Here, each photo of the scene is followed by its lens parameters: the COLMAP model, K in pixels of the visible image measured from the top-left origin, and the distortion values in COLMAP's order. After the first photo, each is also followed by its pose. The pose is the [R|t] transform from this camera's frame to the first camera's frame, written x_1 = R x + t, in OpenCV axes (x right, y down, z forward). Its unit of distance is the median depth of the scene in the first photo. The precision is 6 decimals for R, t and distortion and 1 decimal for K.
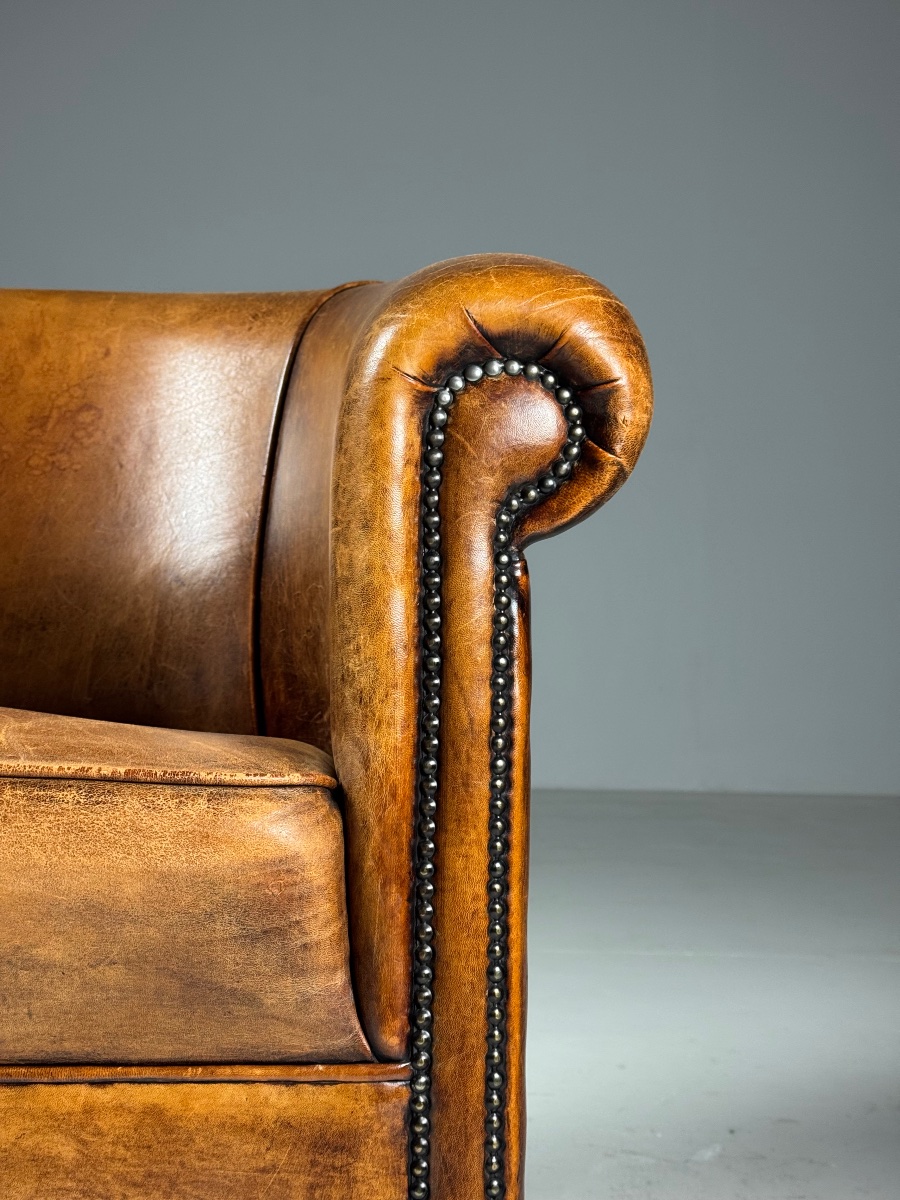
lens RADIAL K [[1697.0, 0, 453.5], [0, 1697.0, 603.4], [0, 0, 1]] dist [0.134026, 0.000000]
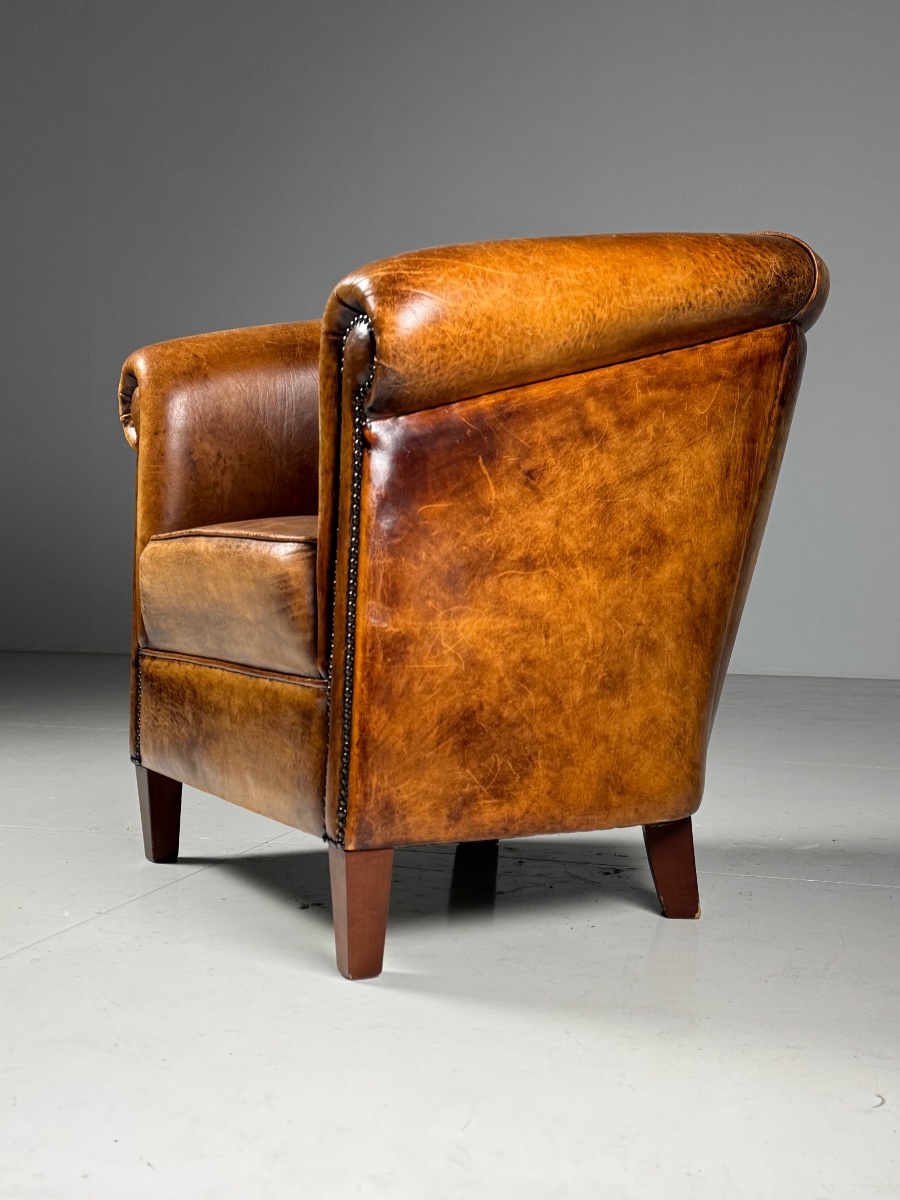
lens RADIAL K [[1602.4, 0, 449.2], [0, 1602.4, 595.5], [0, 0, 1]] dist [0.135299, 0.000000]
pose [[0.452870, 0.014527, -0.891458, 1.679483], [0.002828, 0.999839, 0.017730, 0.135497], [0.891572, -0.010550, 0.452756, 0.281245]]
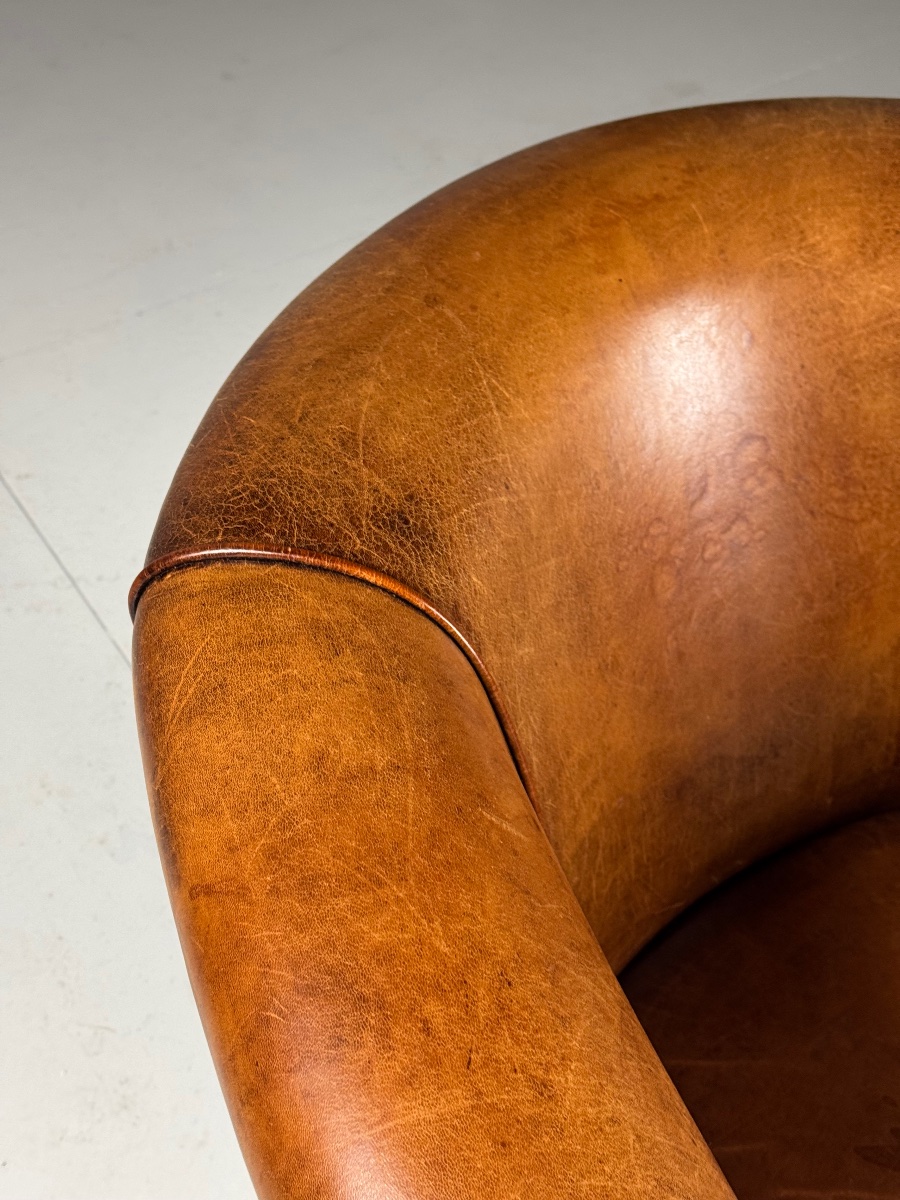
lens RADIAL K [[1697.0, 0, 447.8], [0, 1697.0, 588.0], [0, 0, 1]] dist [0.134026, 0.000000]
pose [[0.842748, -0.396296, 0.364315, -0.949354], [0.010729, 0.689008, 0.724674, -0.915856], [-0.538202, -0.606809, 0.584912, 1.056011]]
